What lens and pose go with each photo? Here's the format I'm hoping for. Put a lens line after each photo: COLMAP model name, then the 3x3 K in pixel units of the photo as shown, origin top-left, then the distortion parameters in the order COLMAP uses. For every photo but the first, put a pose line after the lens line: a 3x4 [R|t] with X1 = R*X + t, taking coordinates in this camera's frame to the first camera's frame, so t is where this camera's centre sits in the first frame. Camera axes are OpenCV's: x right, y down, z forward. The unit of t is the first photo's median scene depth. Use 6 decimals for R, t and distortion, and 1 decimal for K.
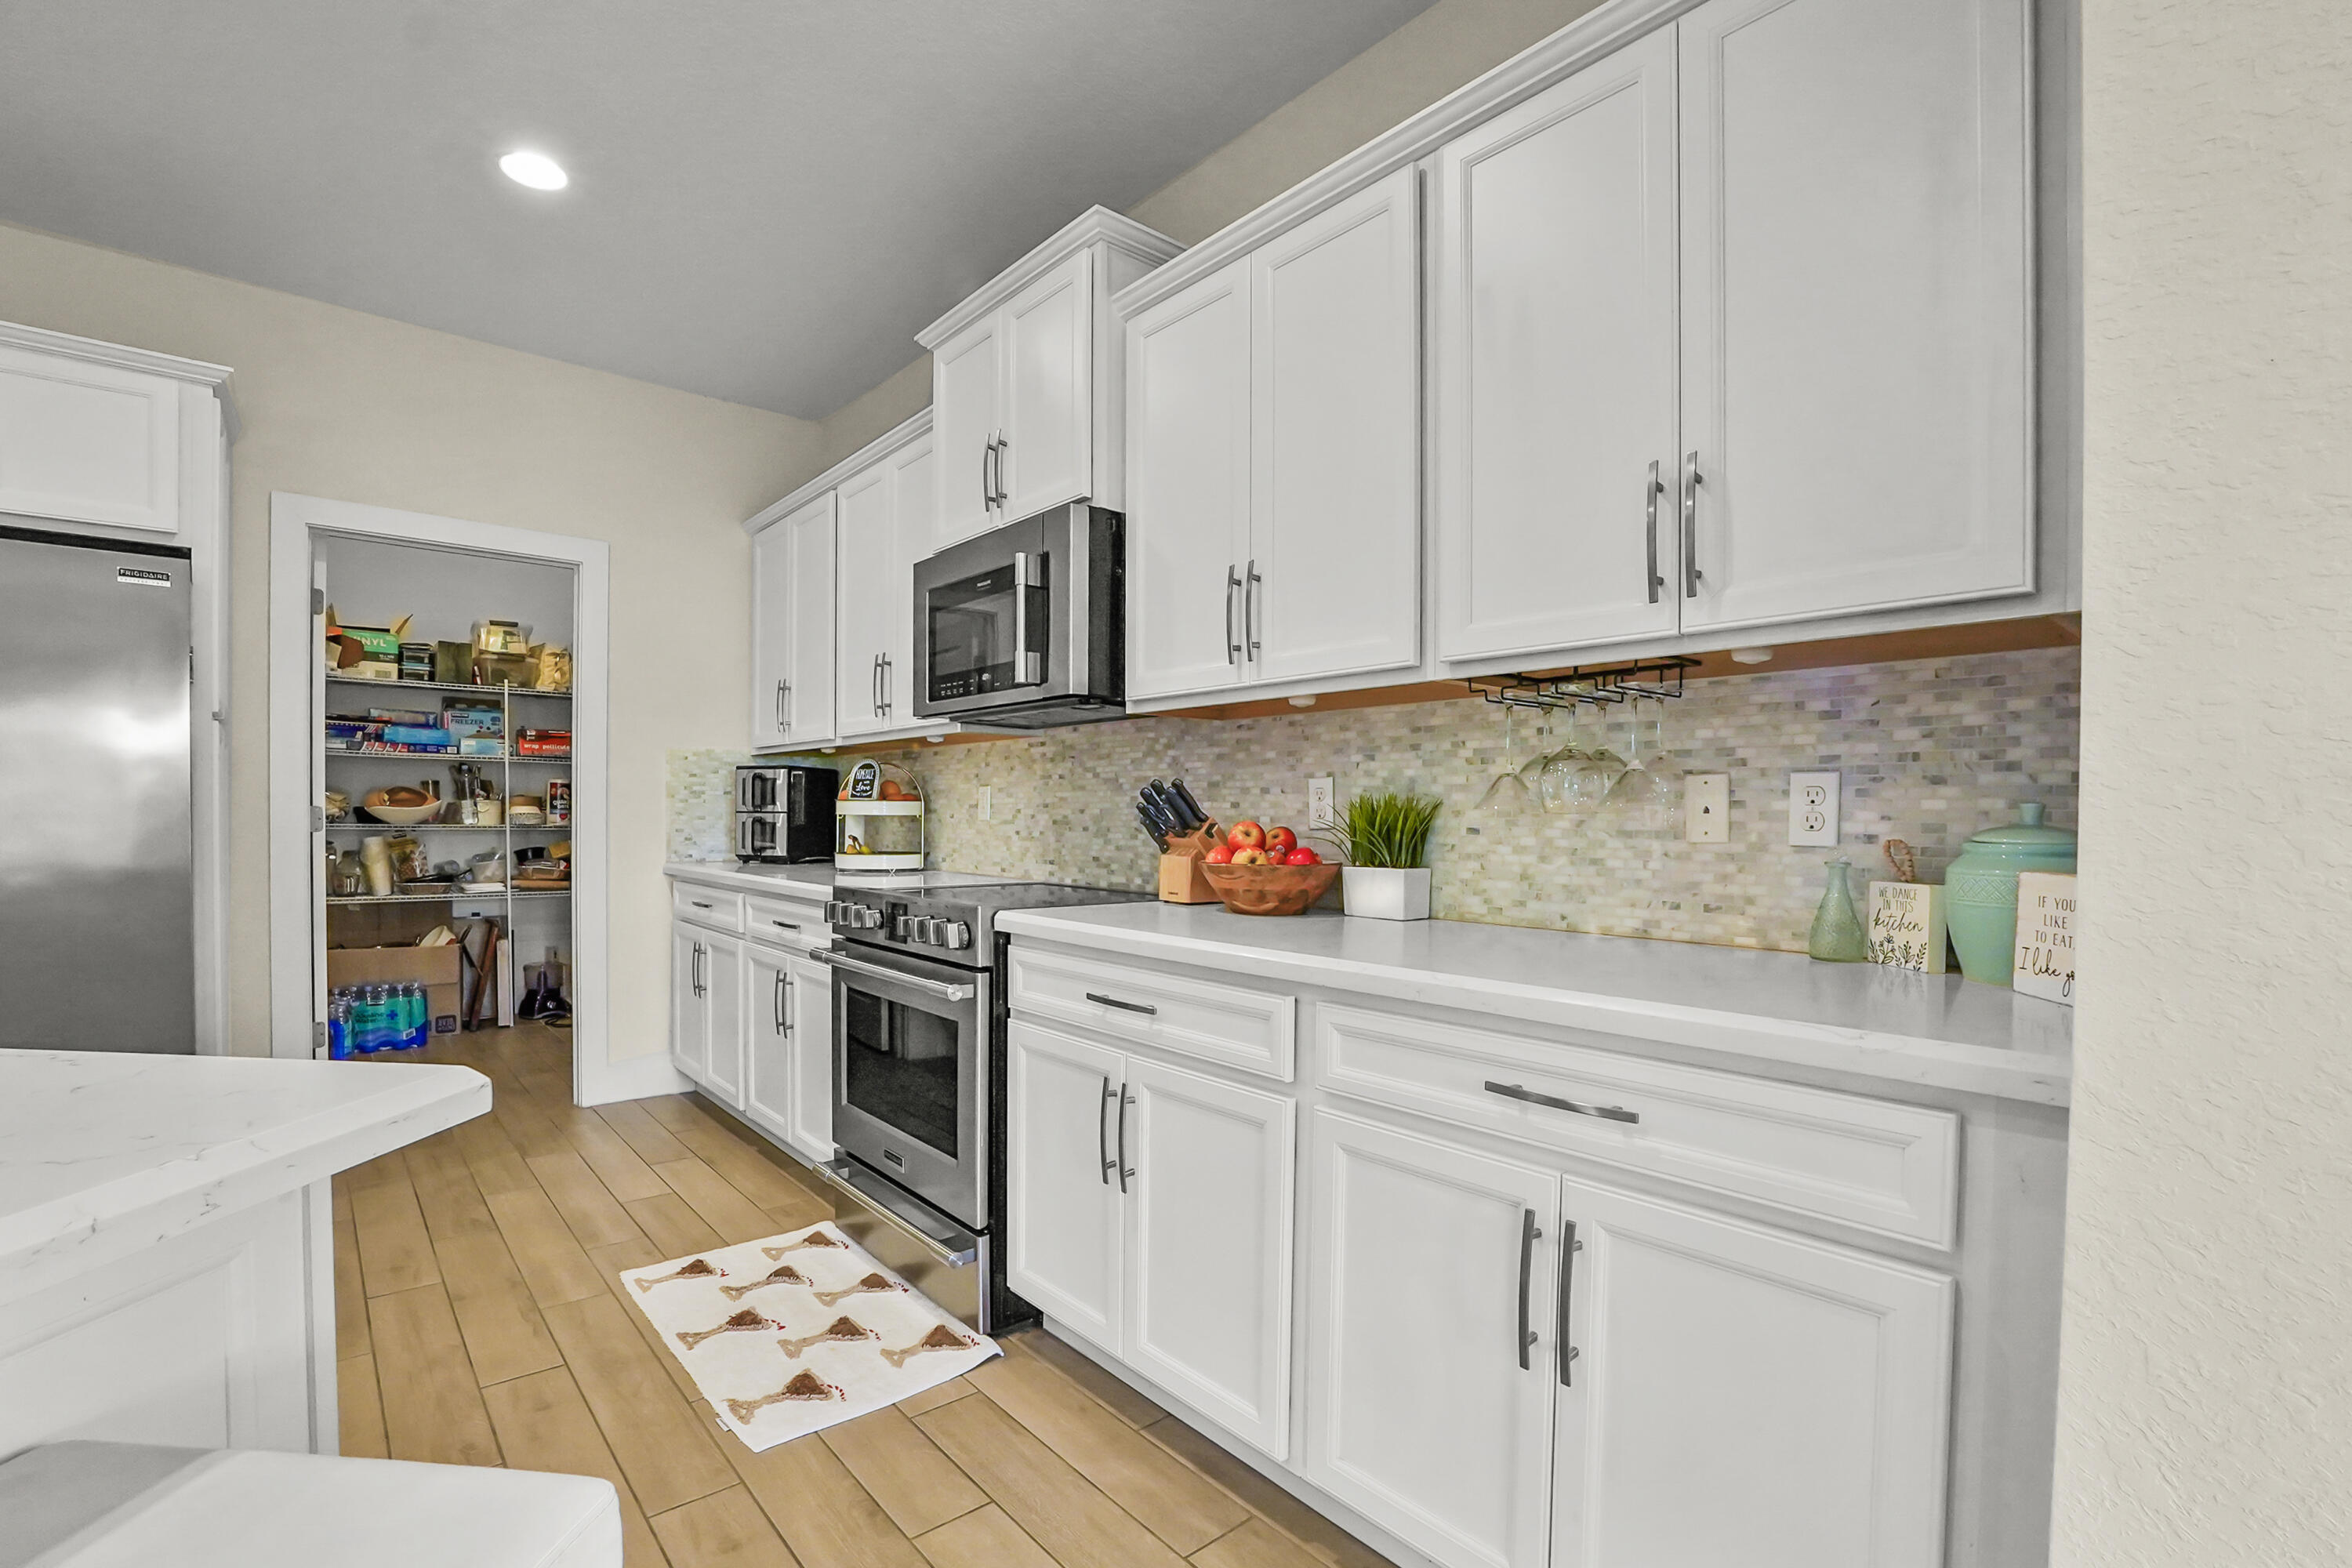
lens RADIAL K [[1037.1, 0, 1174.8], [0, 1037.1, 827.8], [0, 0, 1]] dist [-0.036863, 0.000039]
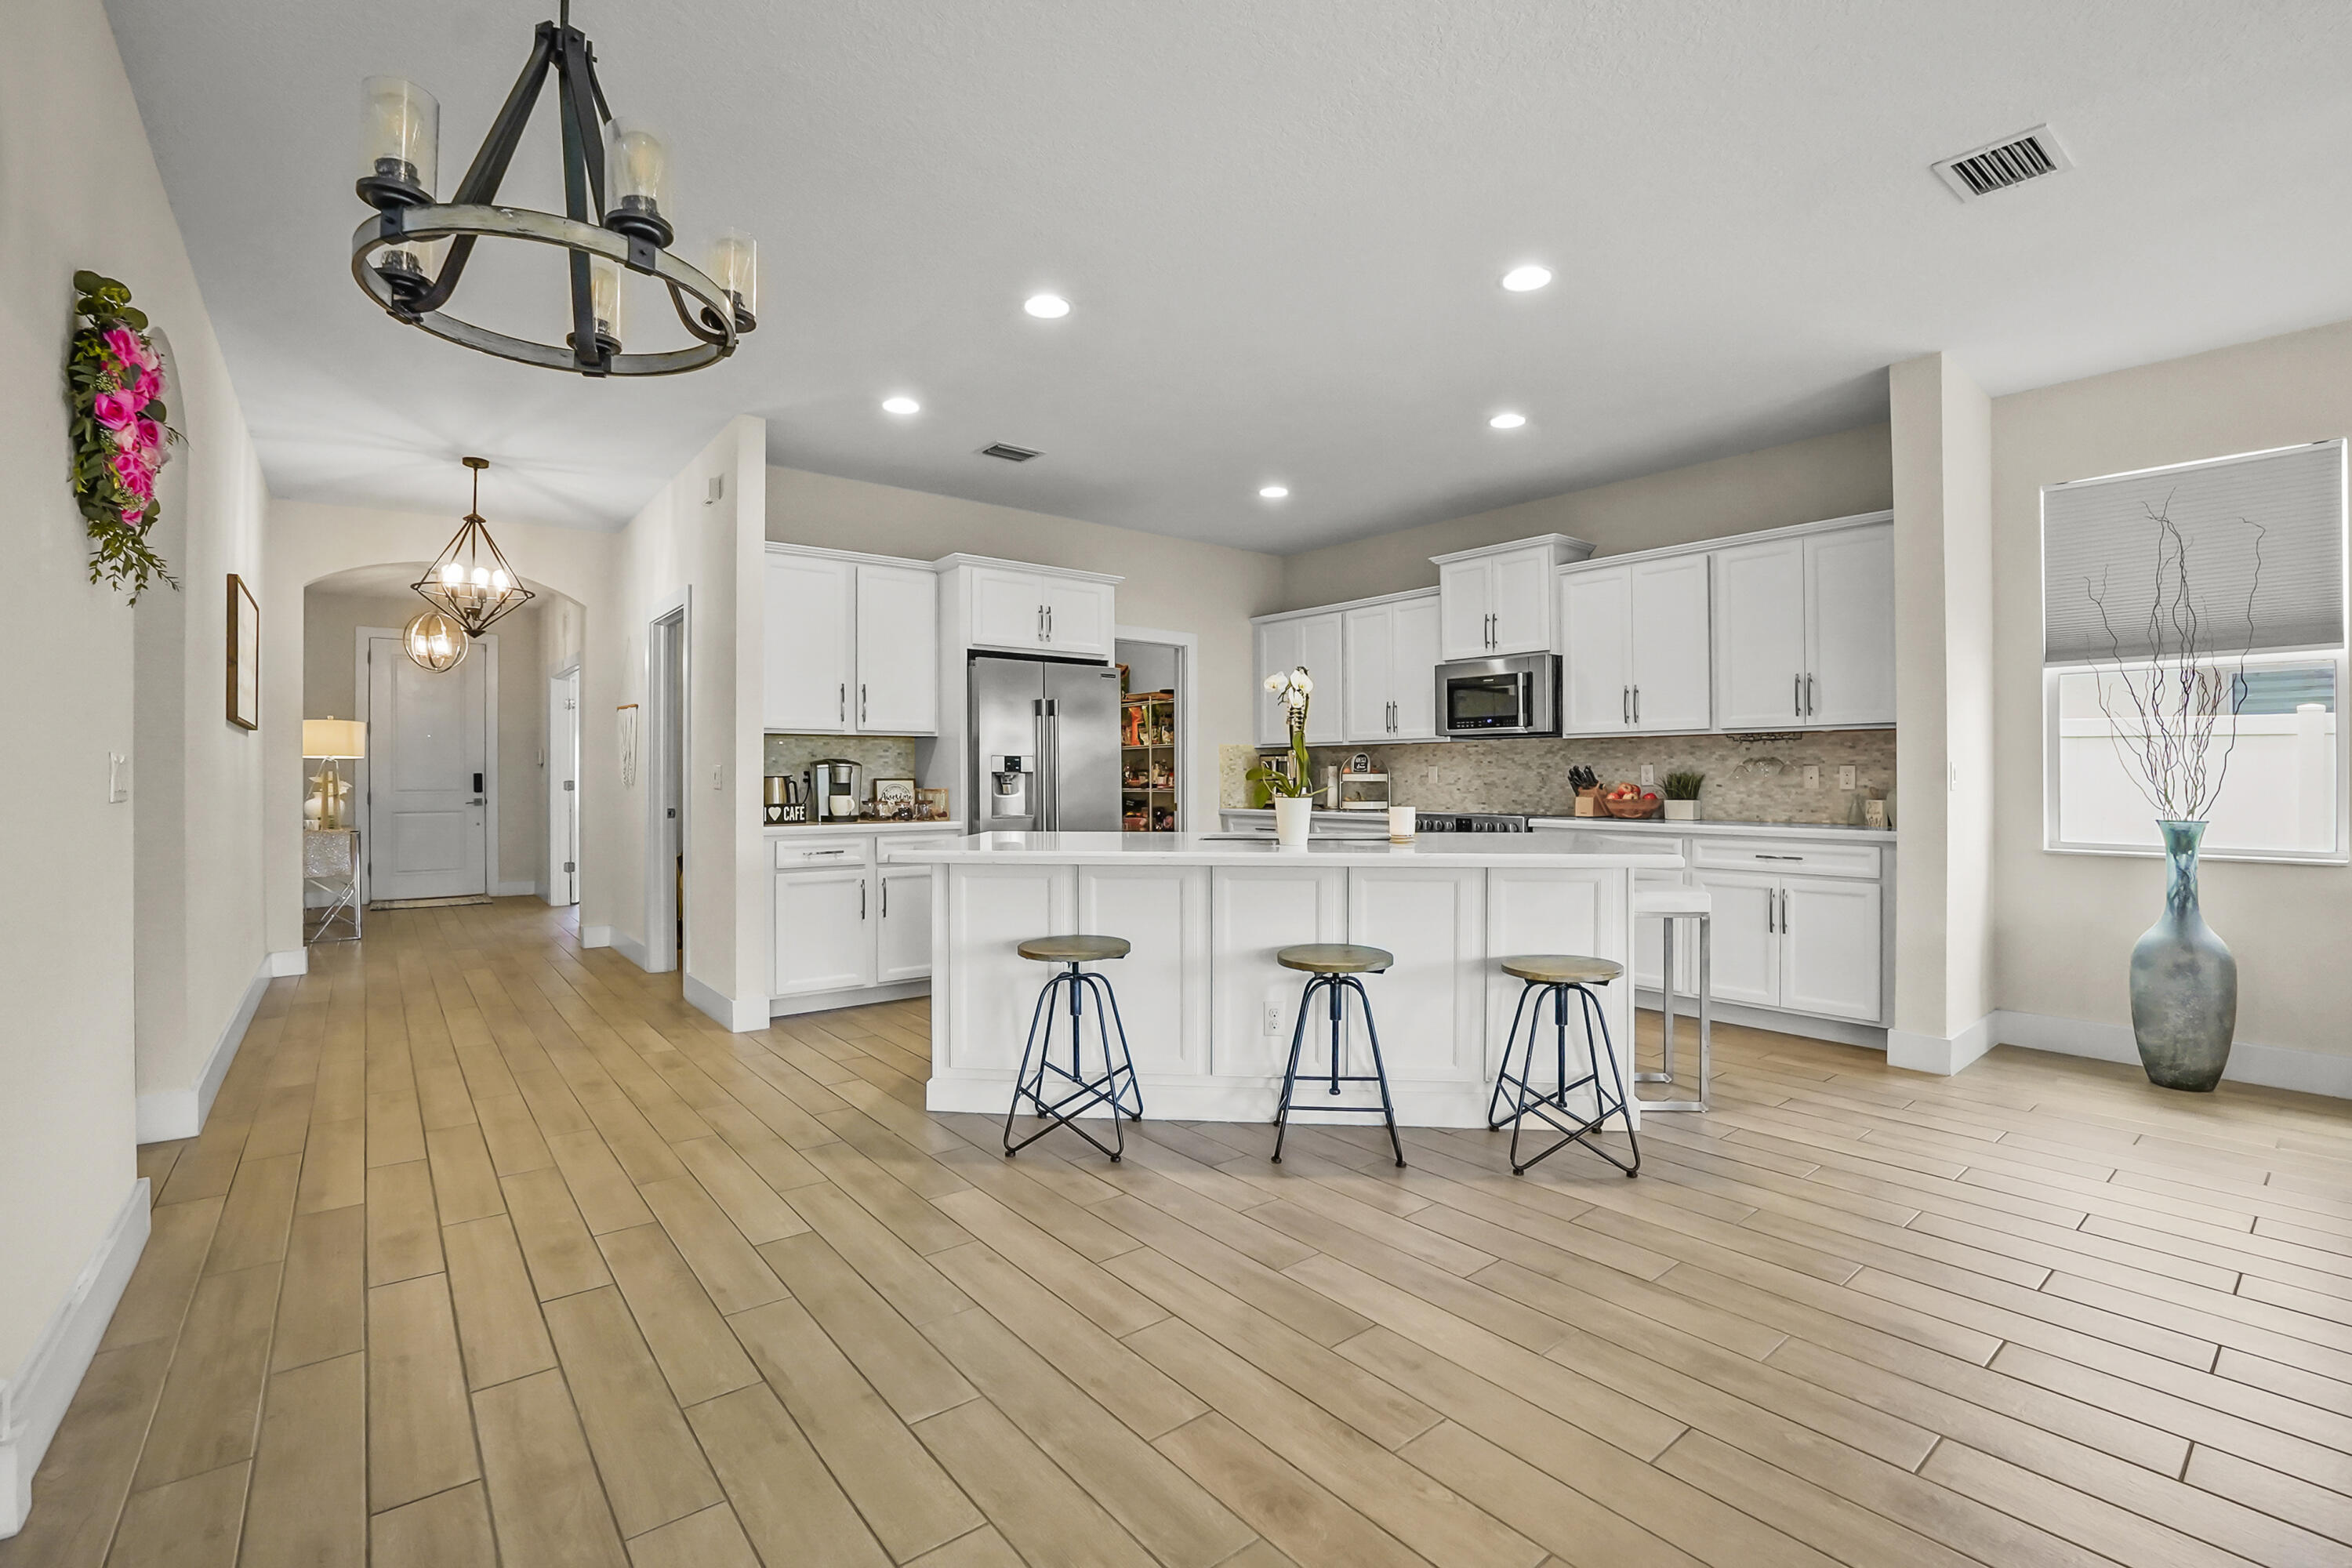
lens RADIAL K [[1030.1, 0, 1176.0], [0, 1030.1, 784.0], [0, 0, 1]] dist [-0.058543, 0.016007]
pose [[0.999165, -0.008255, -0.040009, -0.940055], [0.008037, 0.999952, -0.005586, 0.001792], [0.040053, 0.005260, 0.999184, -1.556817]]
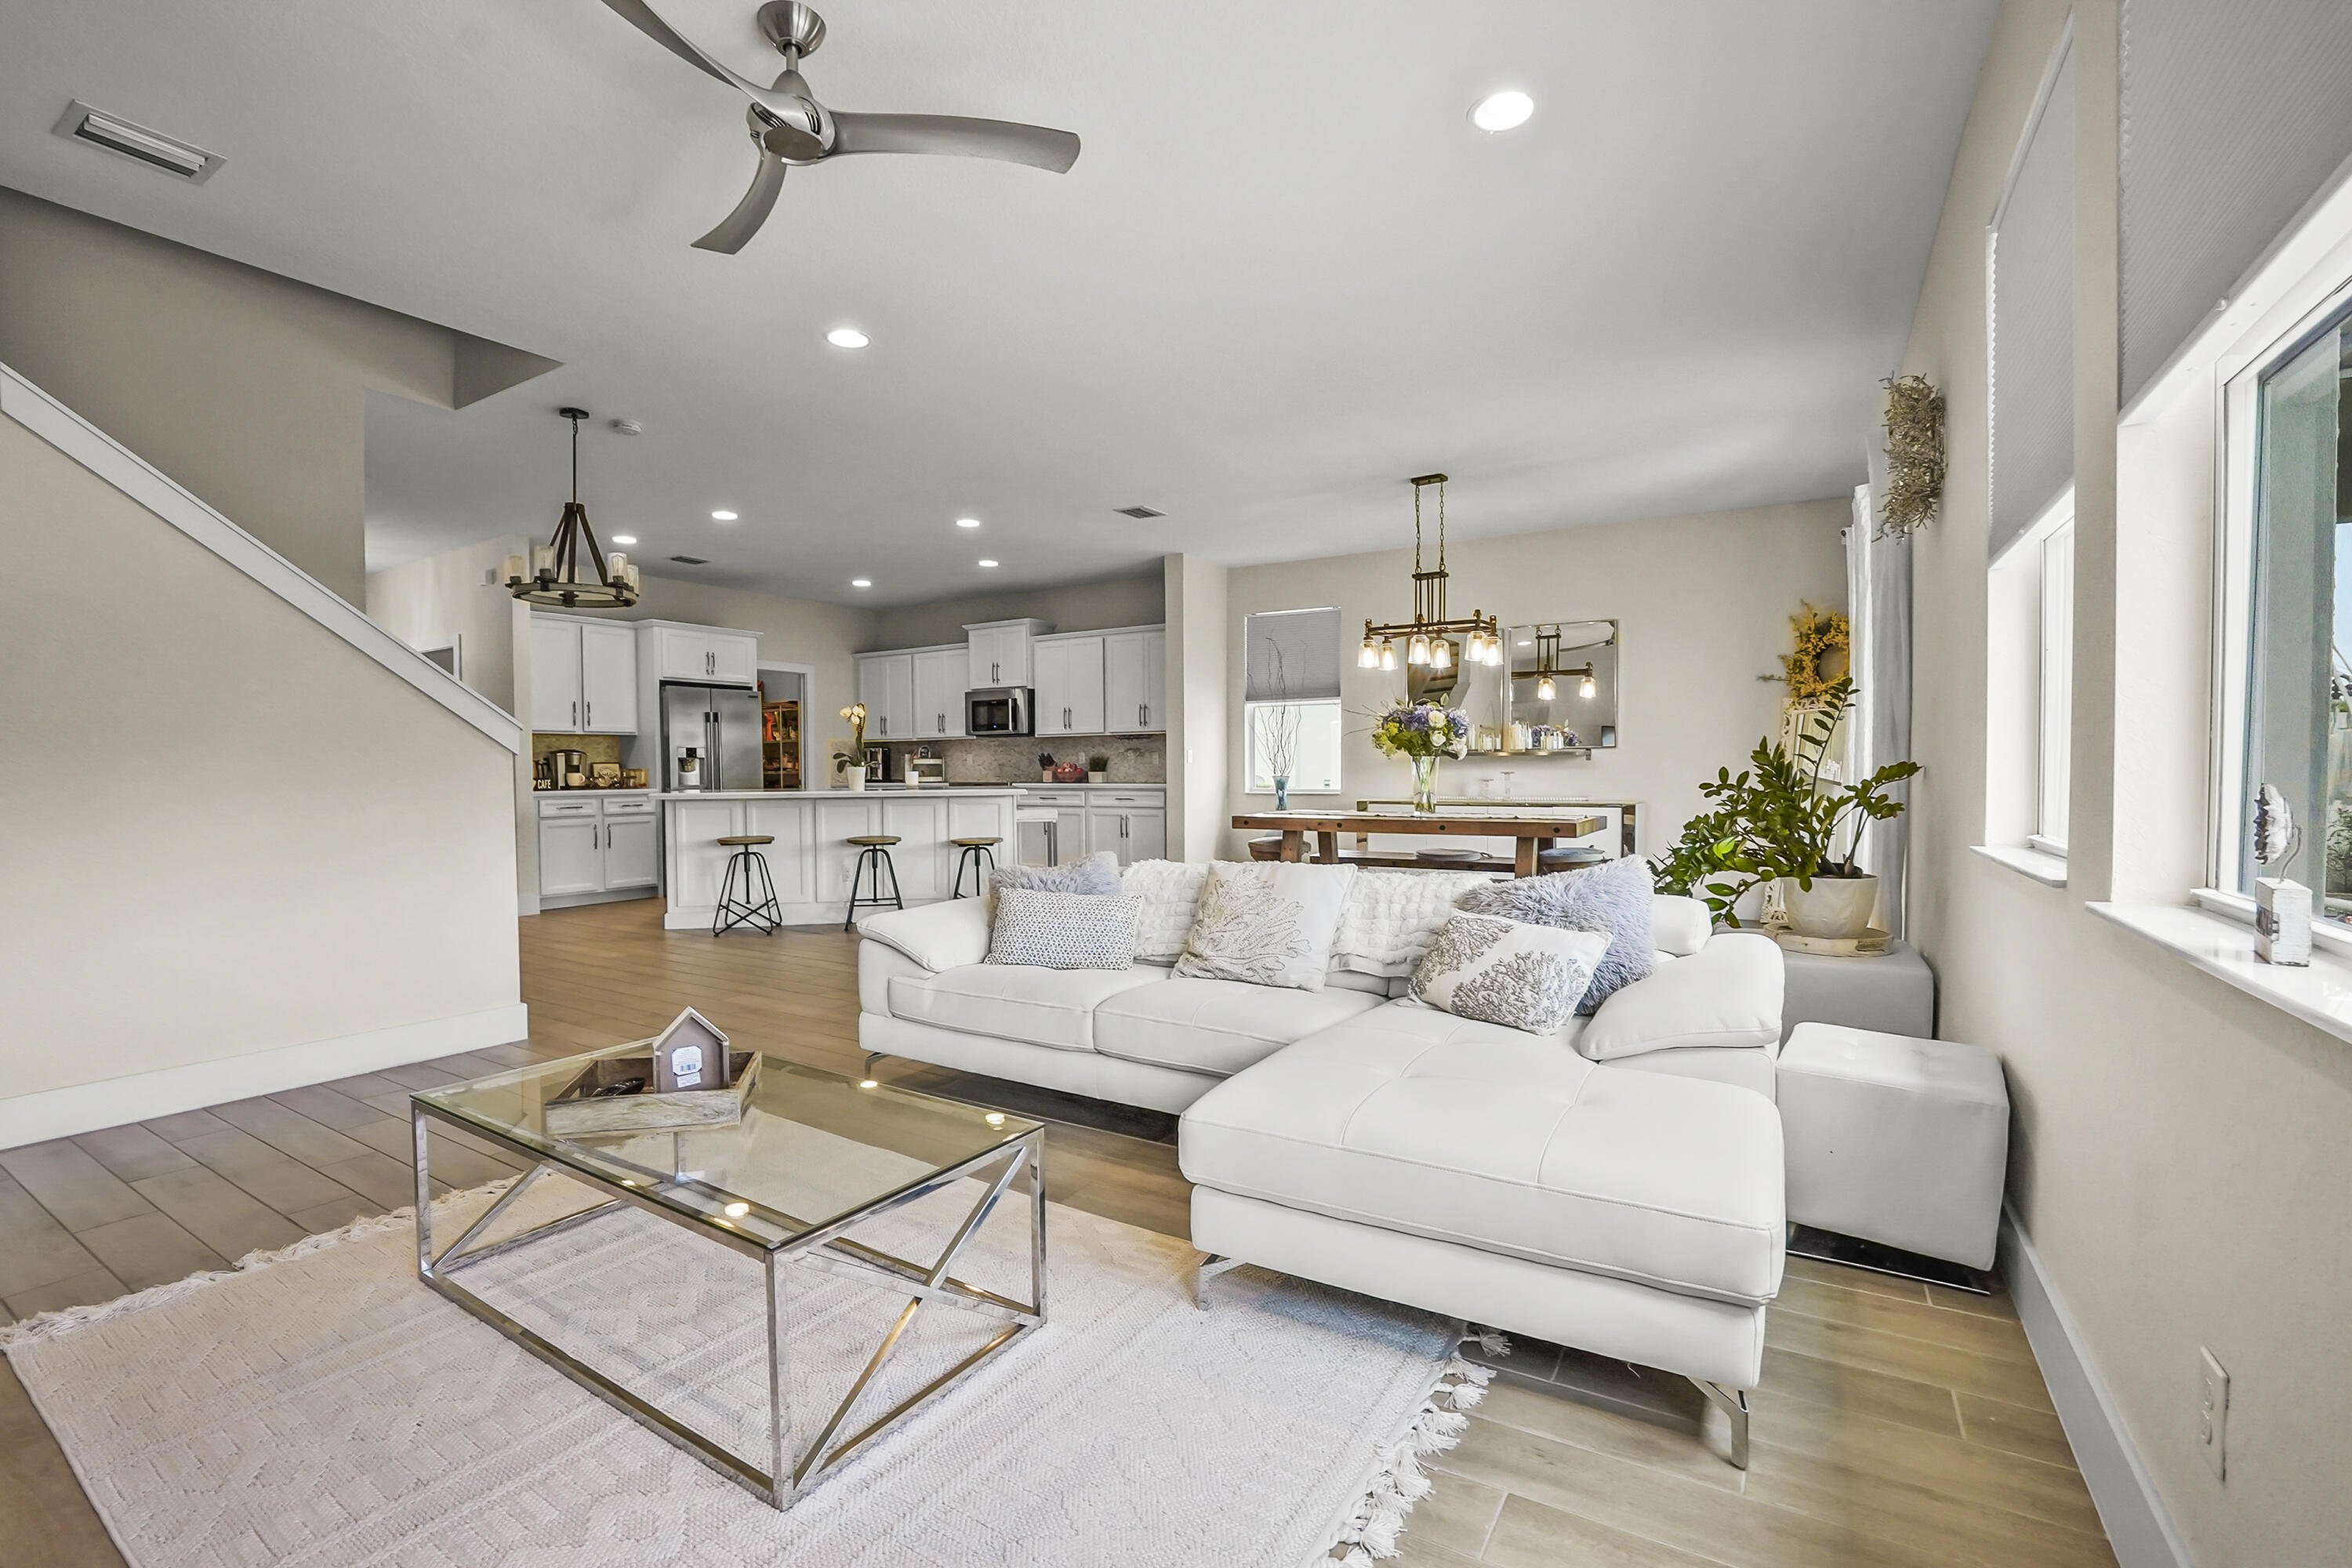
lens RADIAL K [[1030.1, 0, 1176.0], [0, 1030.1, 784.0], [0, 0, 1]] dist [-0.058543, 0.016007]
pose [[0.953028, -0.019673, 0.302242, -0.838044], [0.018756, 0.999806, 0.005935, 0.069878], [-0.302300, 0.000013, 0.953213, -3.423356]]
